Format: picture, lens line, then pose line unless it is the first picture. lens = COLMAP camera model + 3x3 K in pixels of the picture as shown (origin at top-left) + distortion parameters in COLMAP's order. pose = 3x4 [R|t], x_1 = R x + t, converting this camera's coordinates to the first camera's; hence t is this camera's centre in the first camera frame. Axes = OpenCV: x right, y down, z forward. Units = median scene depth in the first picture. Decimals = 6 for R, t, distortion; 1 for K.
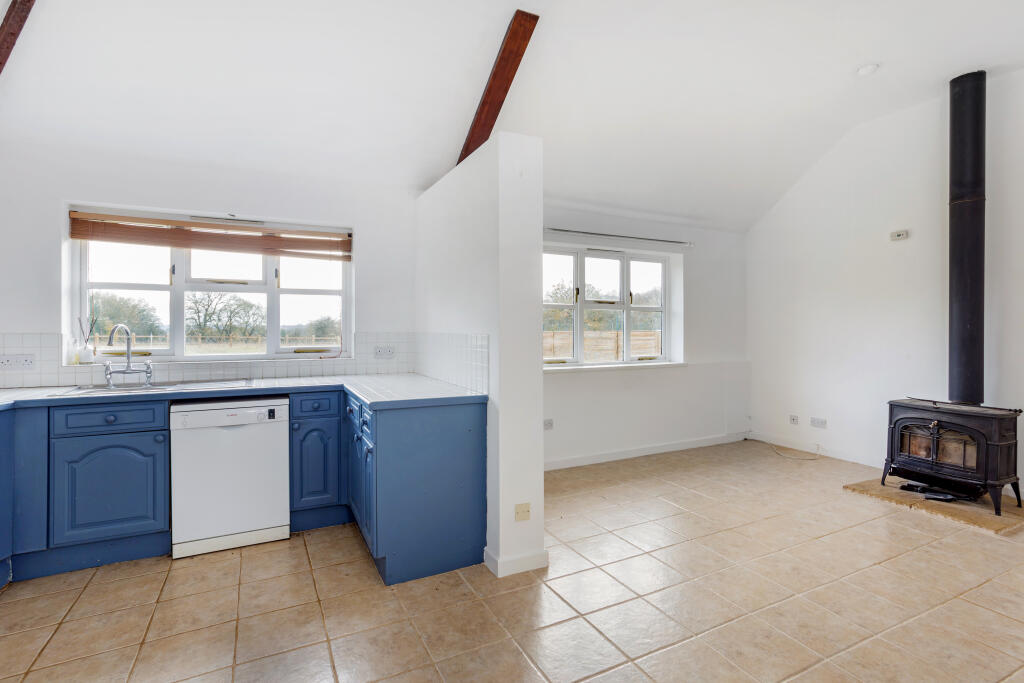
lens RADIAL K [[504.4, 0, 530.6], [0, 504.4, 326.0], [0, 0, 1]] dist [-0.026722, 0.019564]
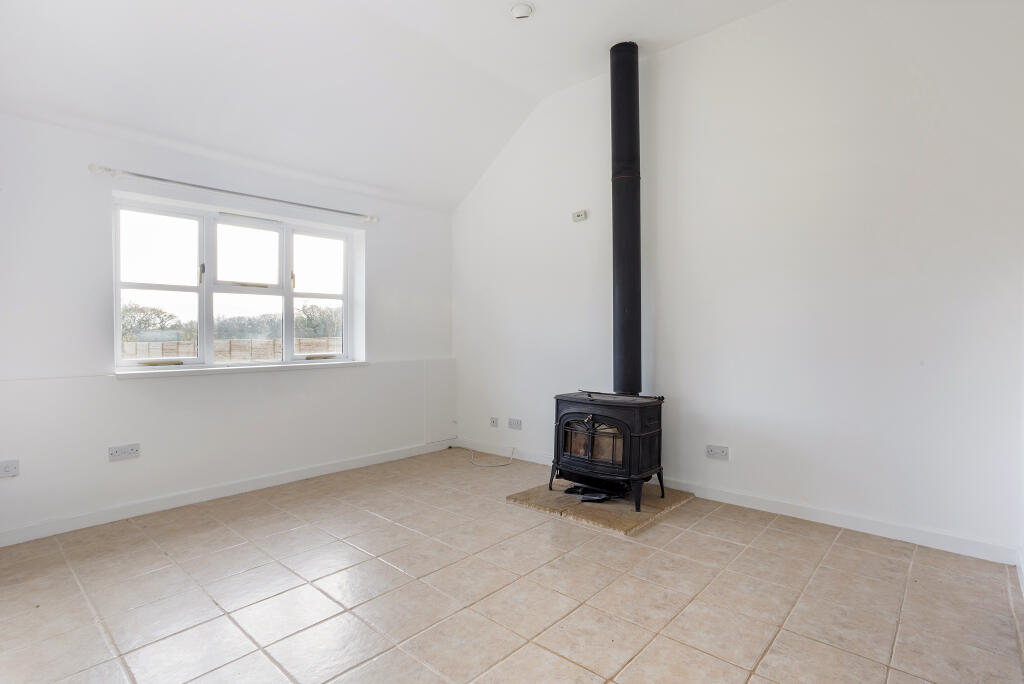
lens RADIAL K [[504.4, 0, 526.3], [0, 504.4, 344.5], [0, 0, 1]] dist [-0.026722, 0.019564]
pose [[0.934870, -0.013360, 0.354739, 0.363639], [0.007291, 0.999803, 0.018438, 0.044522], [-0.354916, -0.014651, 0.934783, 0.186279]]
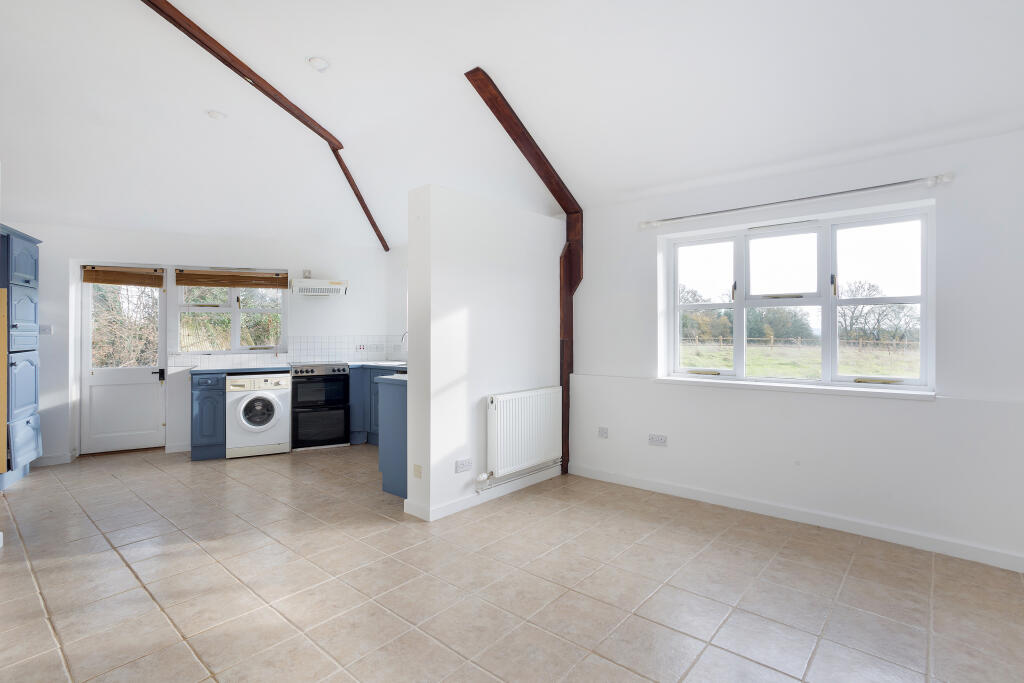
lens RADIAL K [[504.4, 0, 514.7], [0, 504.4, 325.1], [0, 0, 1]] dist [-0.026722, 0.019564]
pose [[0.368490, -0.013729, -0.929530, 0.911960], [0.006274, 0.999905, -0.012281, 0.000591], [0.929610, -0.001306, 0.368541, 0.517221]]
